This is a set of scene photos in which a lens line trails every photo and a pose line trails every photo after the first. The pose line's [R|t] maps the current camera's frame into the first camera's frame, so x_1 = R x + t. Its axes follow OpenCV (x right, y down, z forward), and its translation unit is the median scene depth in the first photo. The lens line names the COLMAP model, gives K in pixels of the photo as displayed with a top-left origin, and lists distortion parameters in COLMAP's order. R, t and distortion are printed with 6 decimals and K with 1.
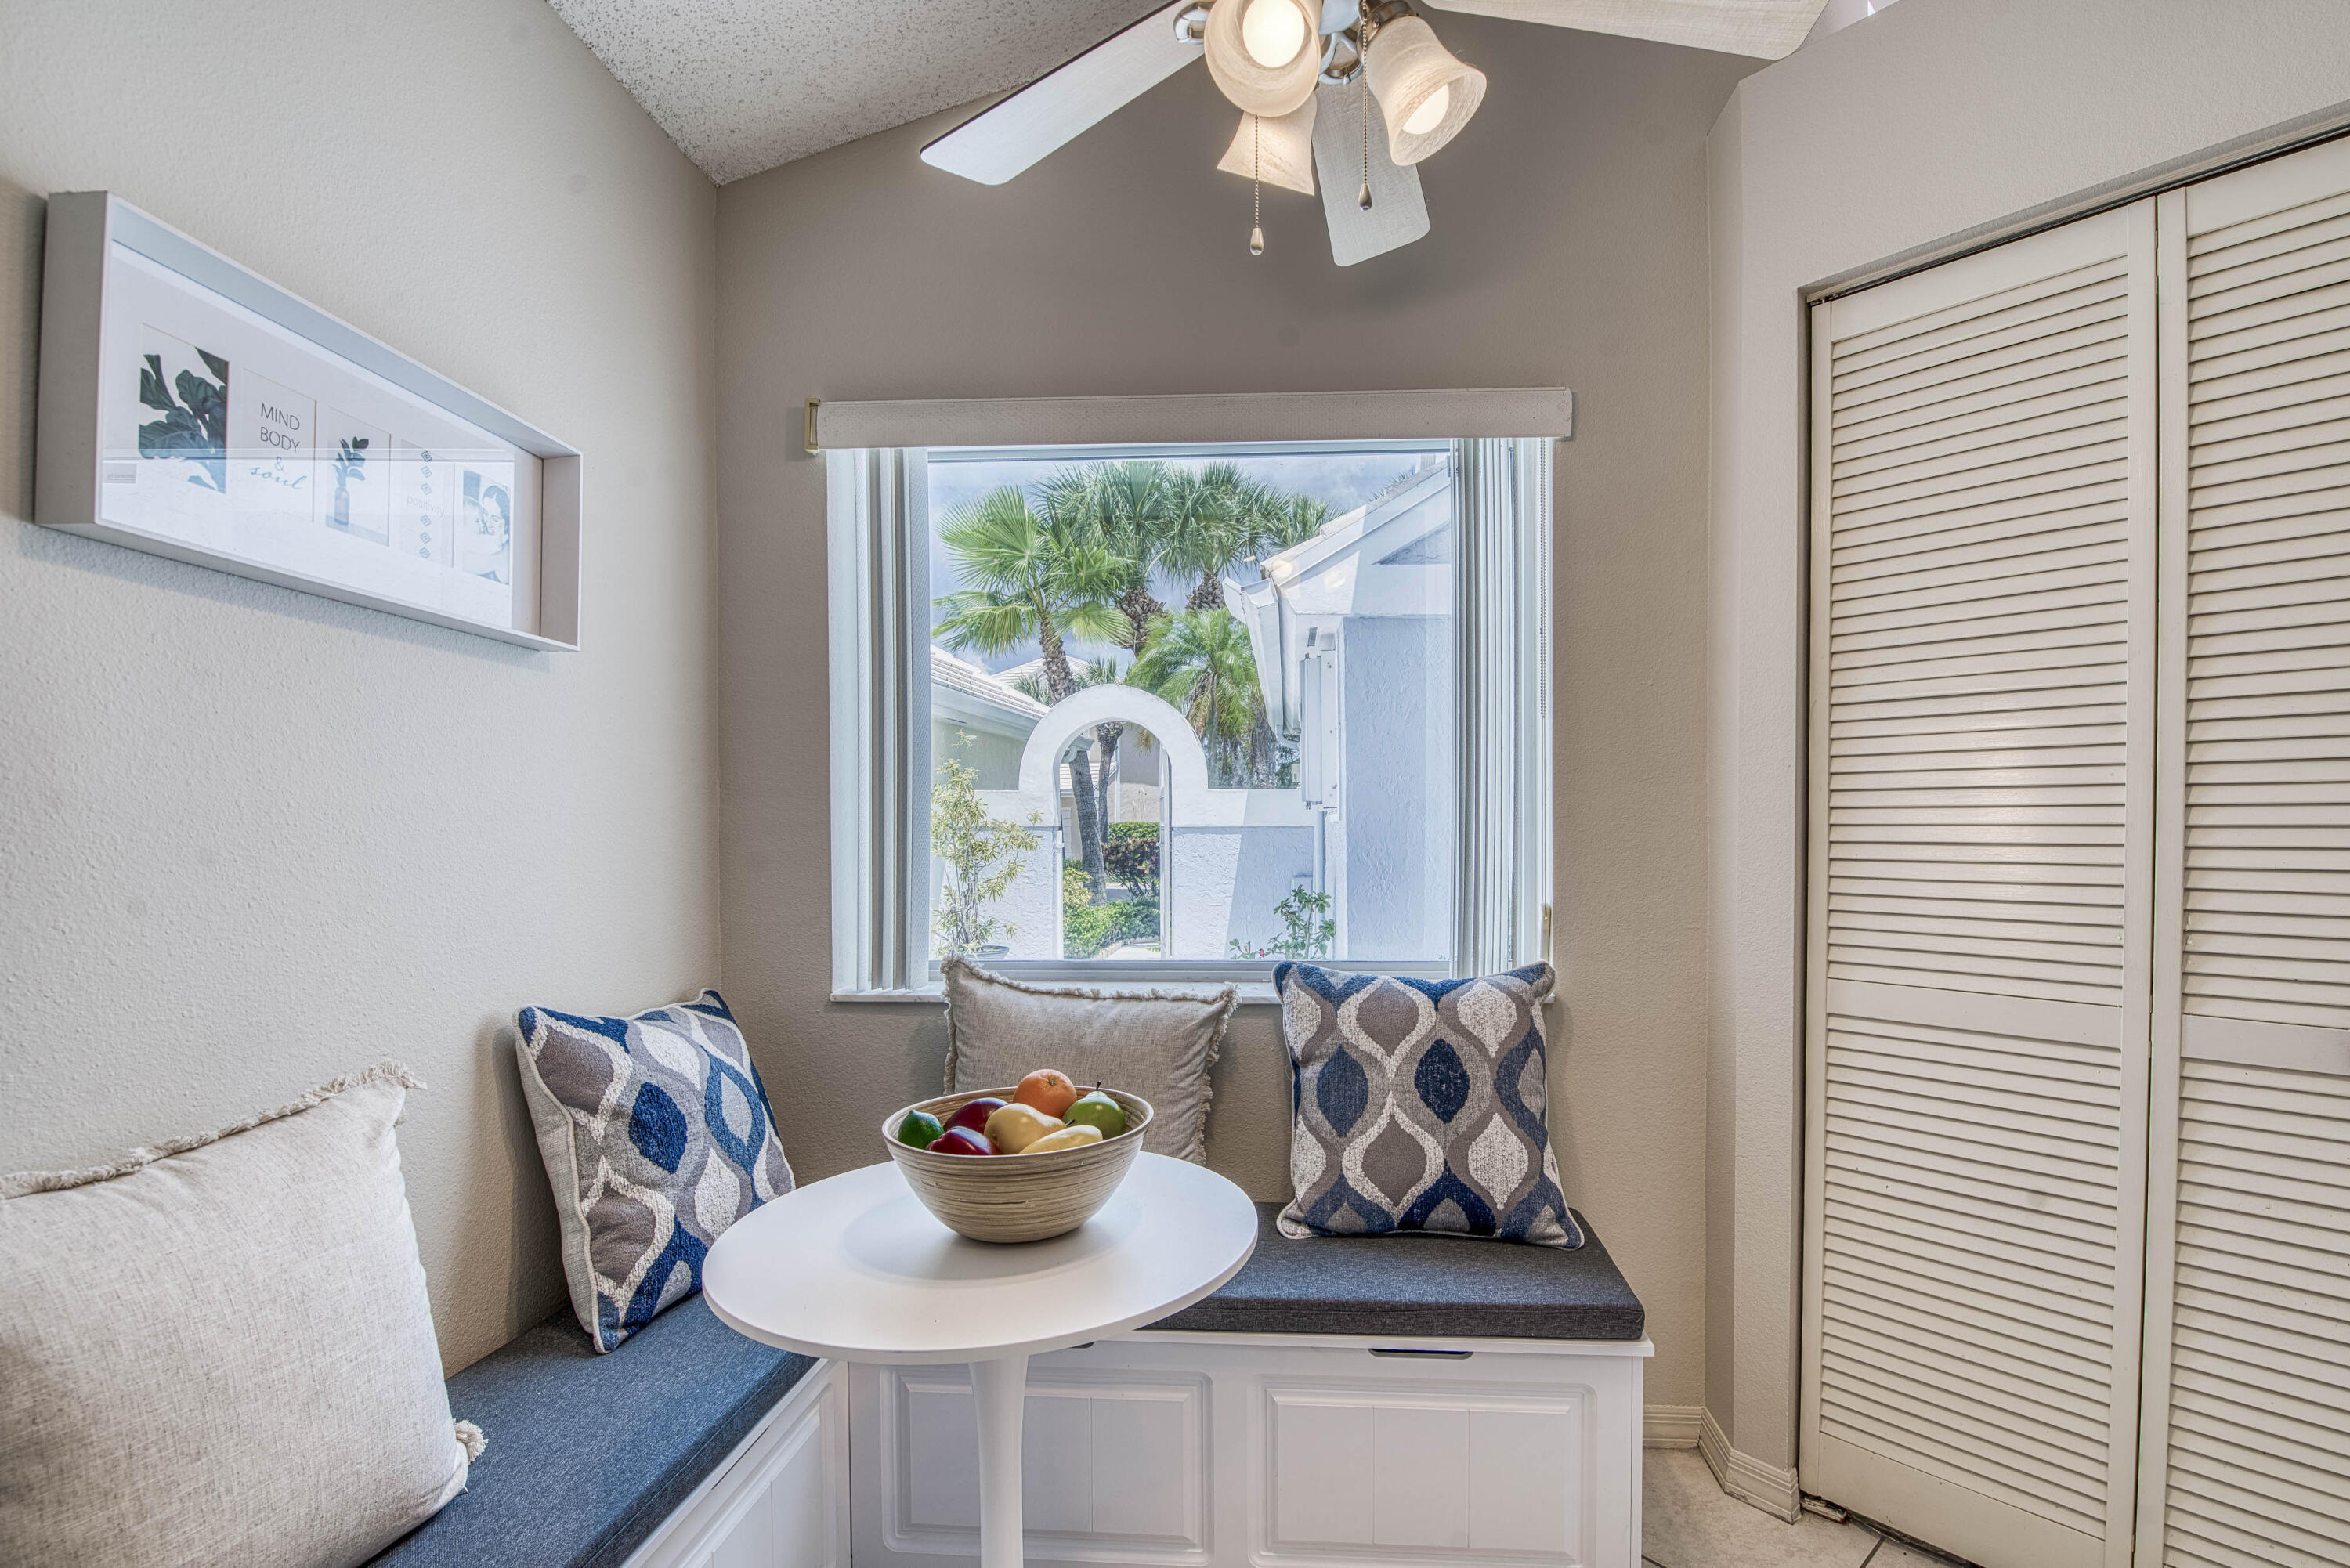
lens RADIAL K [[1057.7, 0, 1232.9], [0, 1057.7, 834.1], [0, 0, 1]] dist [-0.014508, -0.000532]
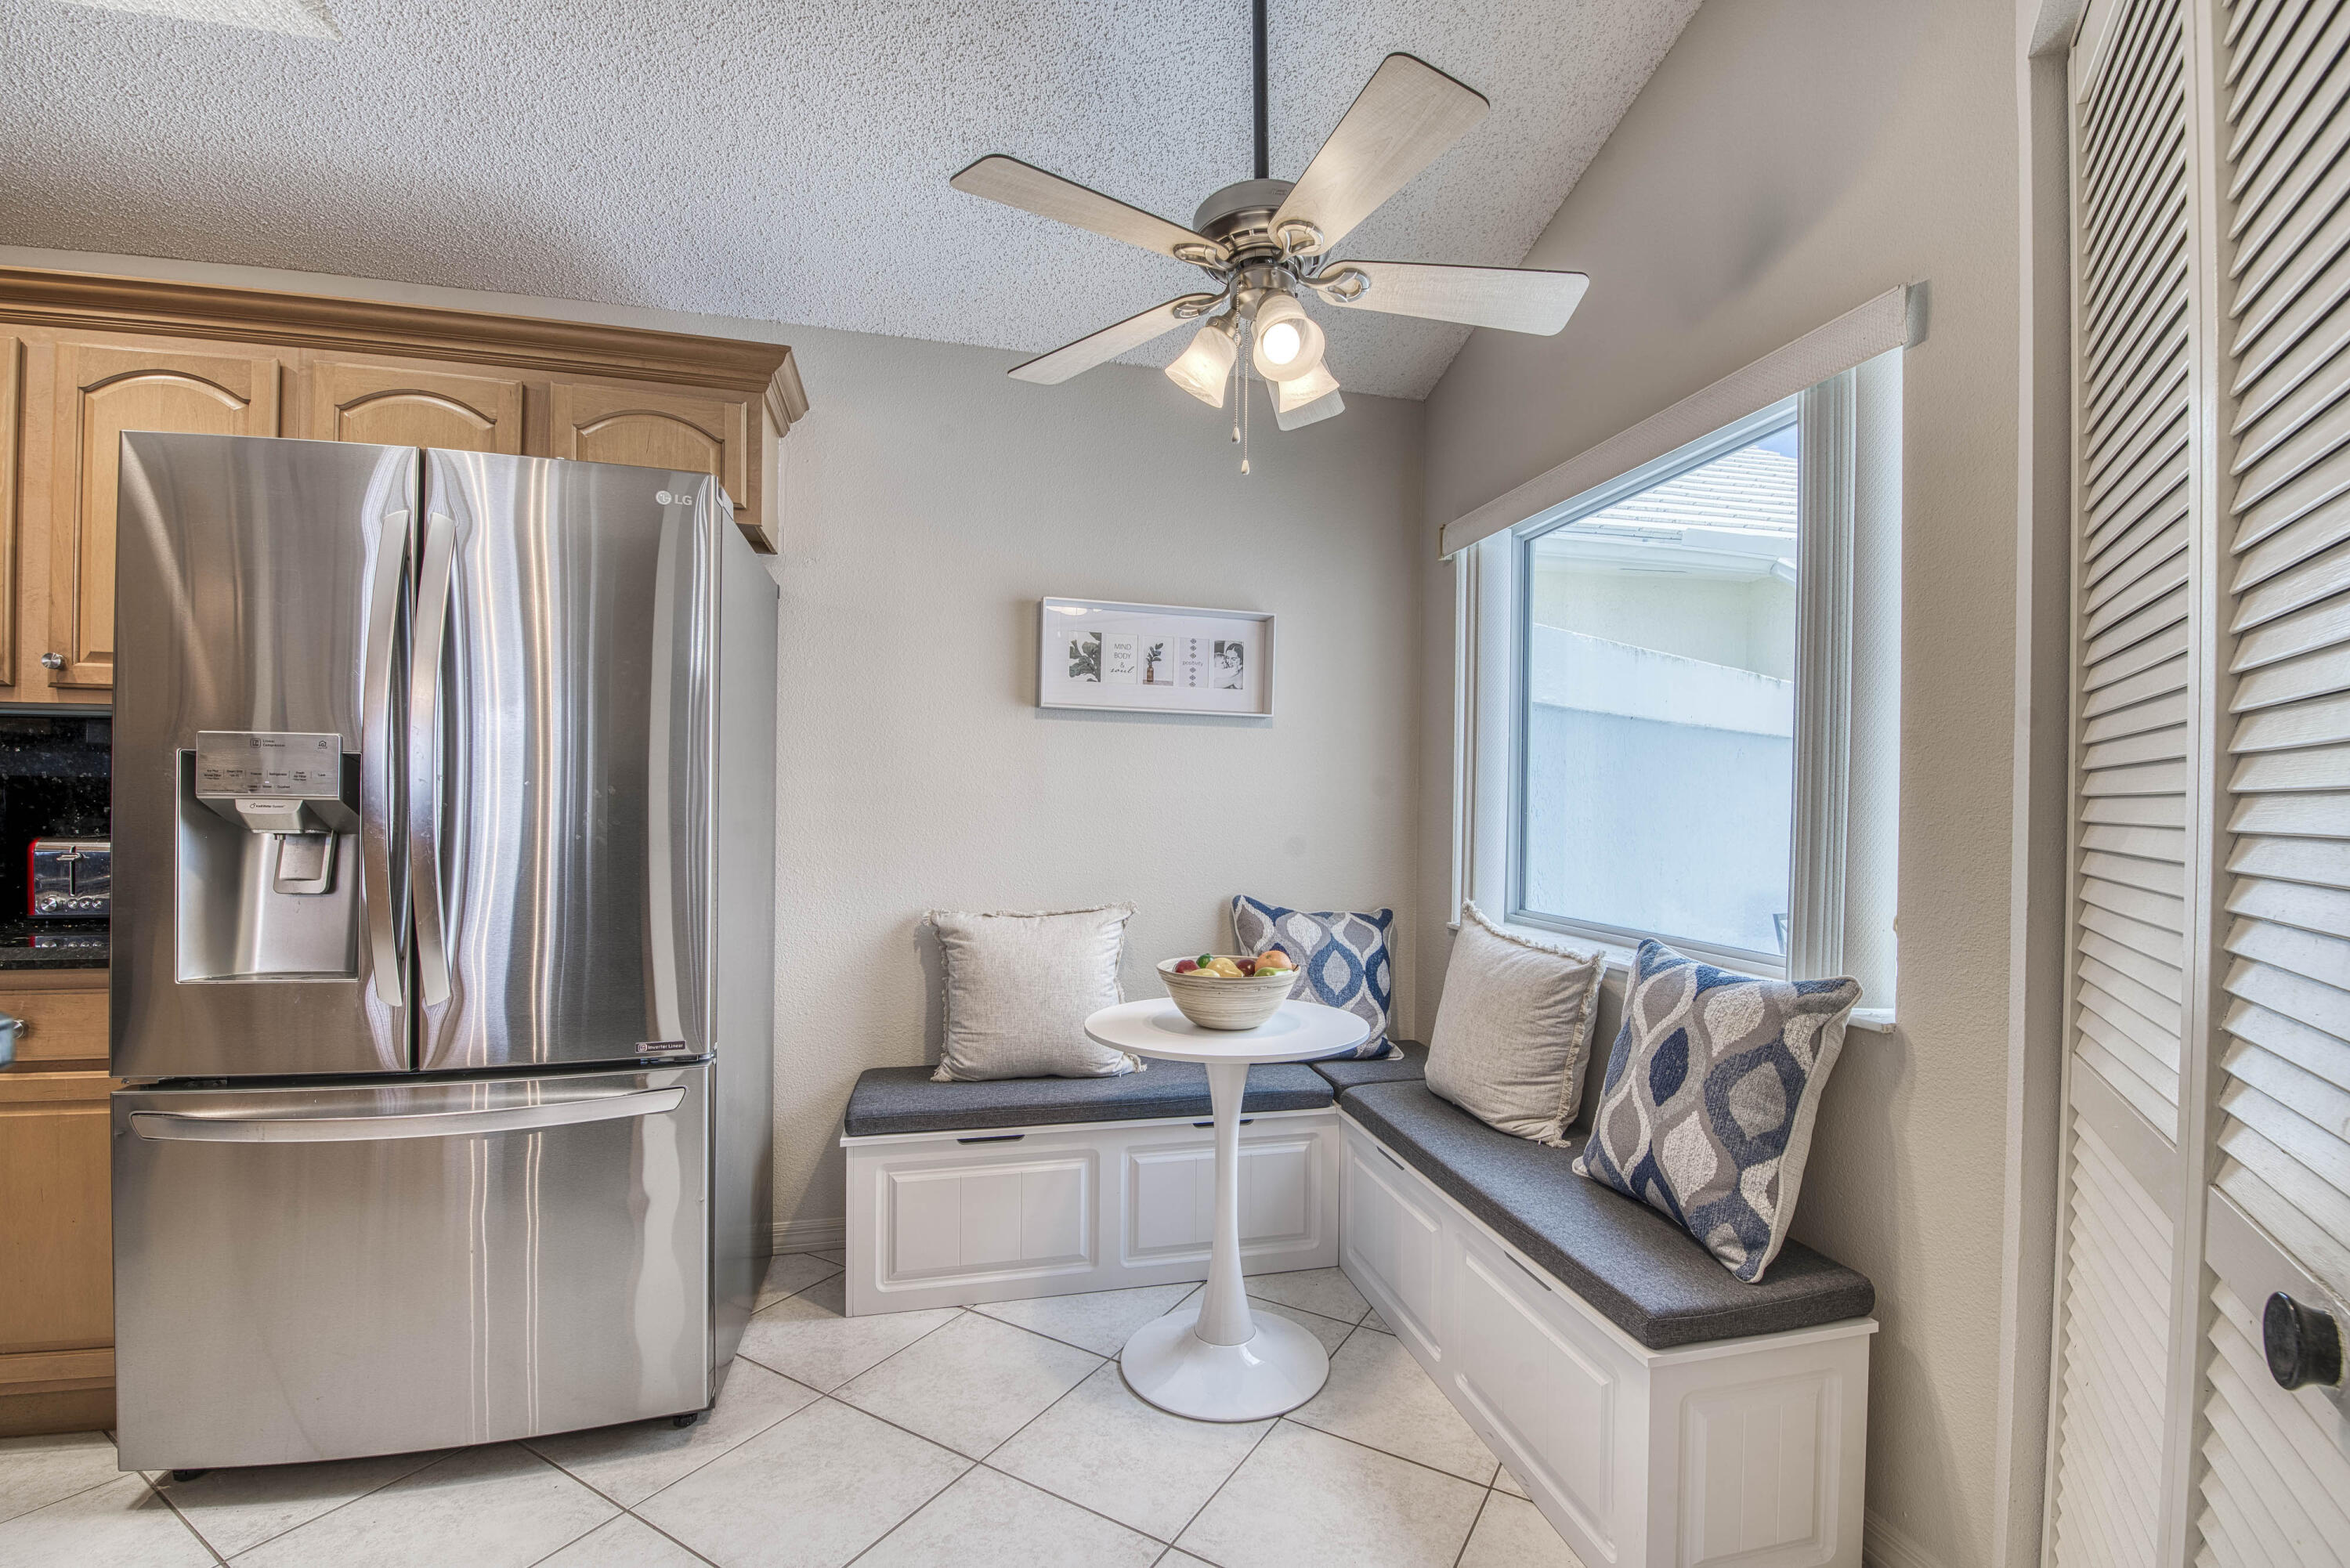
lens RADIAL K [[1021.2, 0, 1198.0], [0, 1021.2, 809.5], [0, 0, 1]] dist [-0.002508, -0.009289]
pose [[0.297023, 0.012809, -0.954784, 1.003195], [-0.017315, 0.999818, 0.008027, -0.012754], [0.954713, 0.014148, 0.297191, 0.277375]]
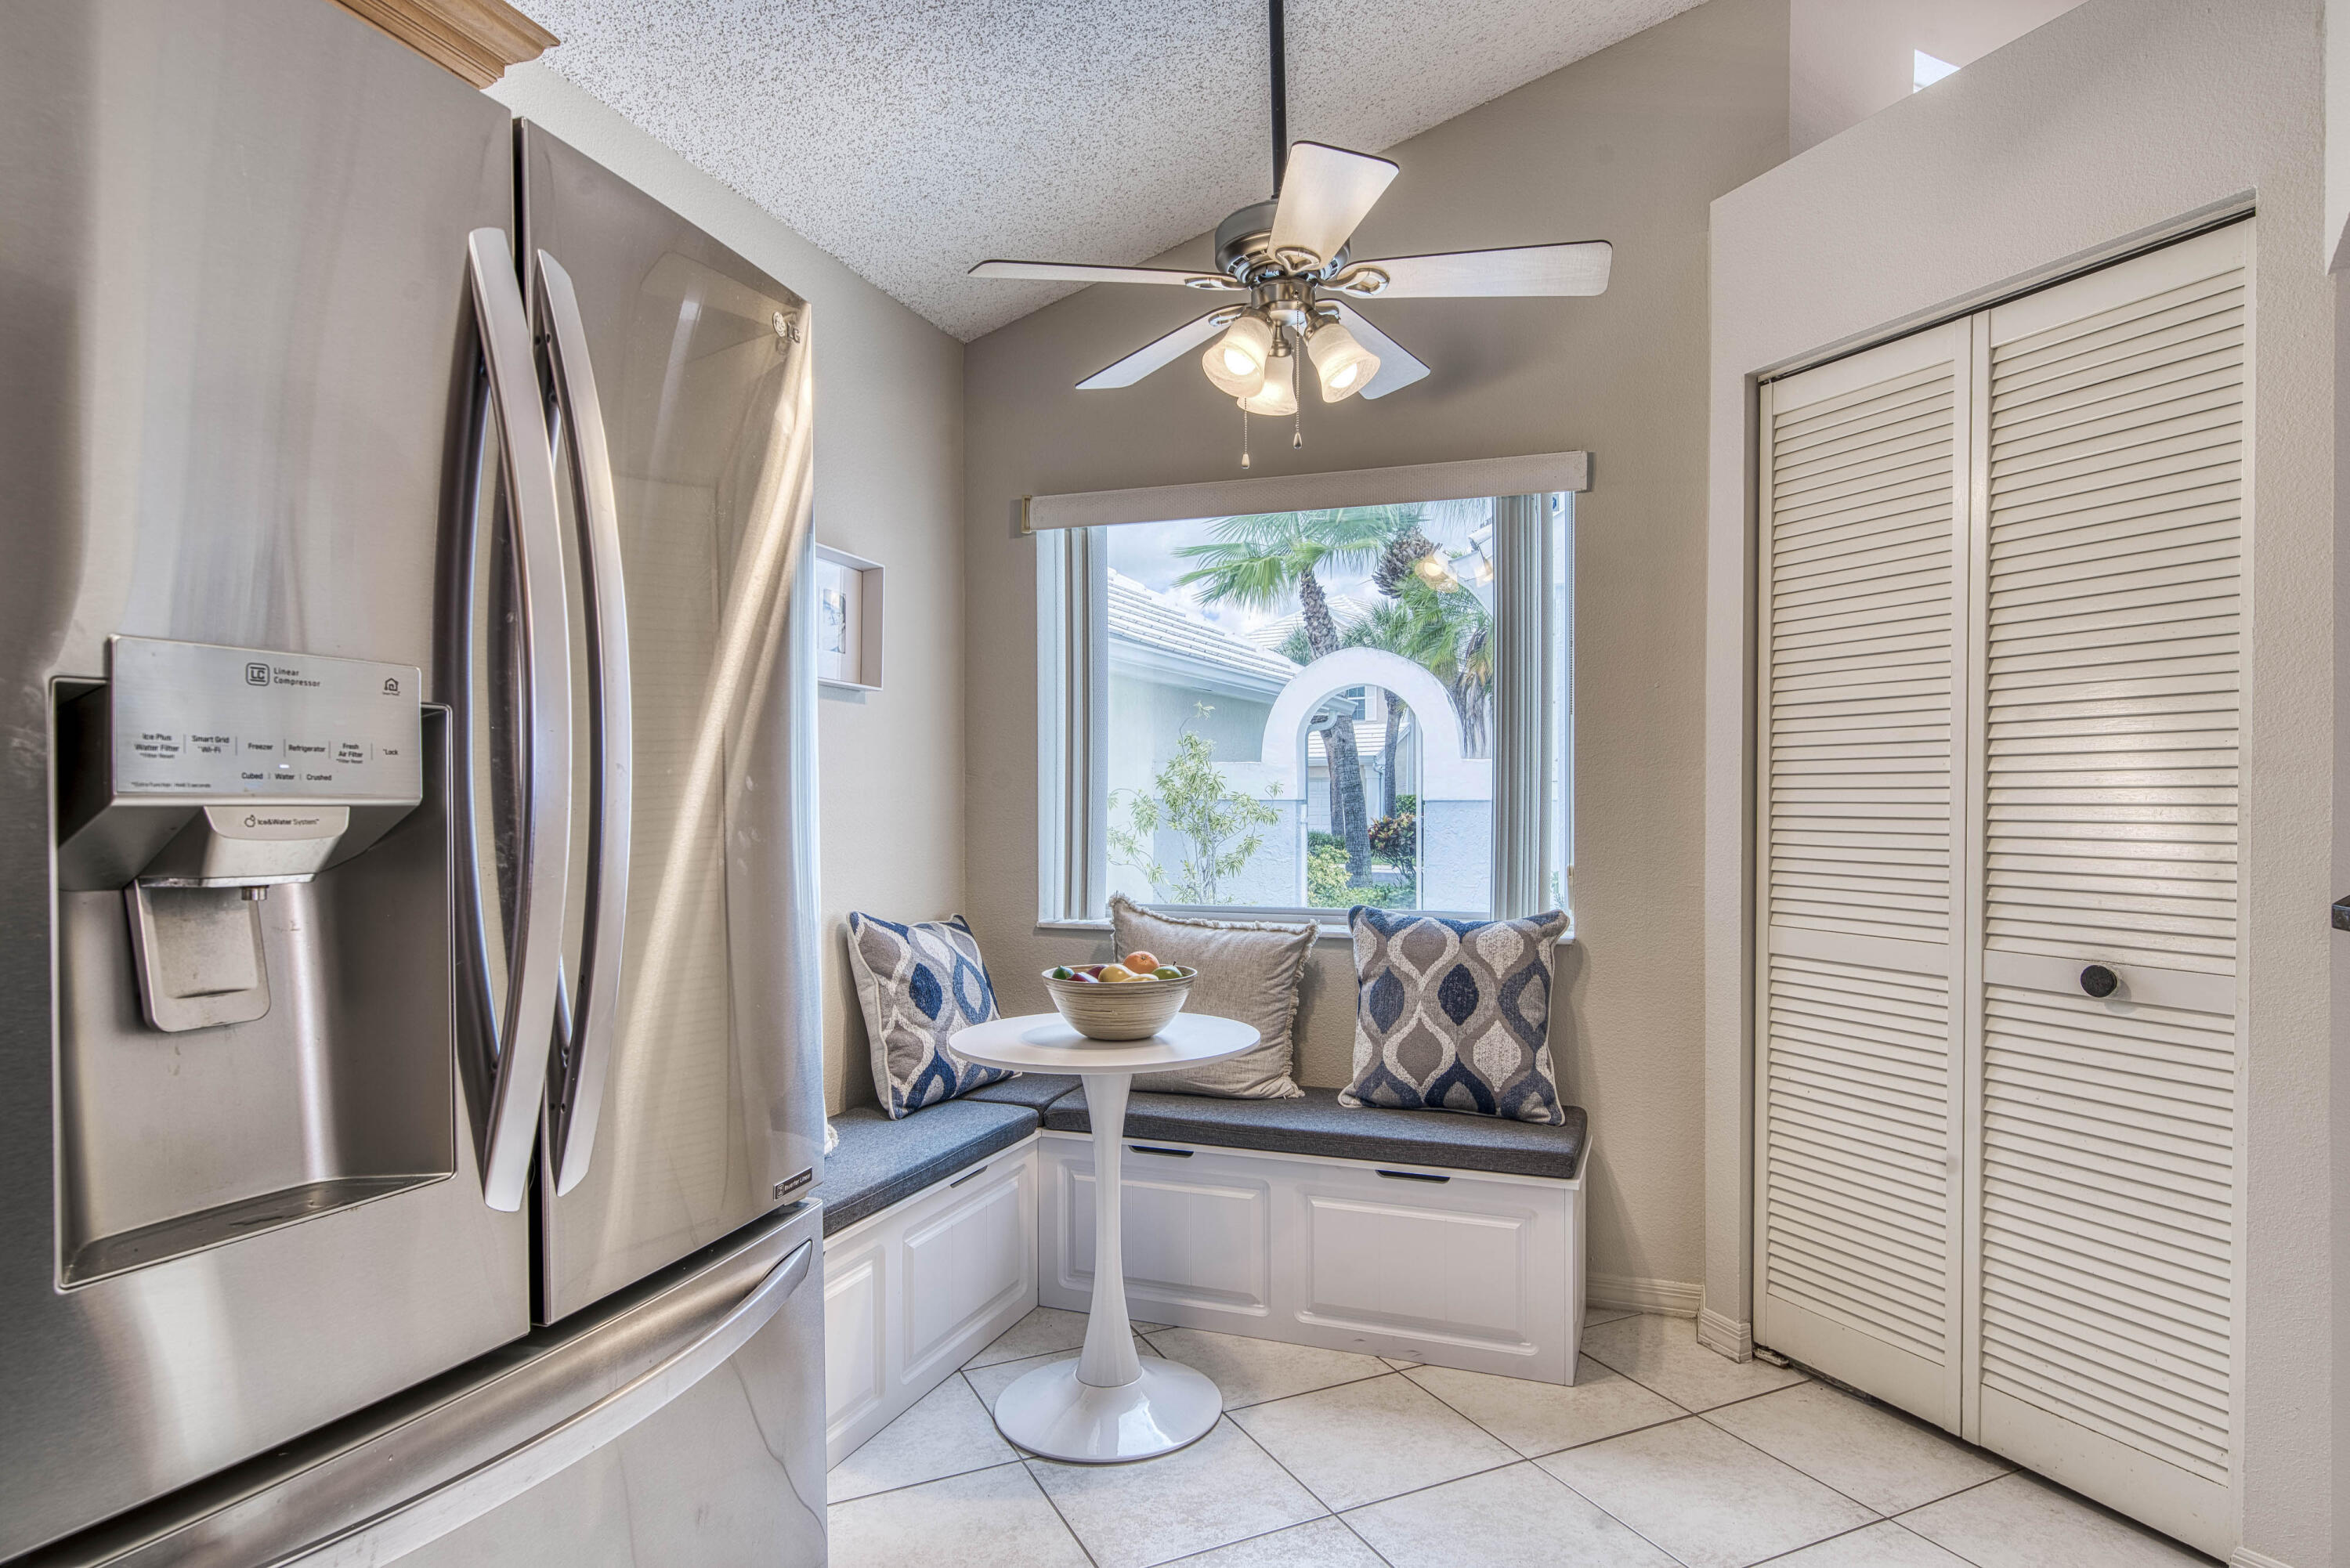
lens RADIAL K [[1301.3, 0, 1190.4], [0, 1301.3, 794.6], [0, 0, 1]] dist [-0.000315, 0.000122]
pose [[0.958148, 0.001136, -0.286272, 0.346161], [-0.004172, 0.999941, -0.009994, 0.000340], [0.286243, 0.010770, 0.958096, -0.669573]]
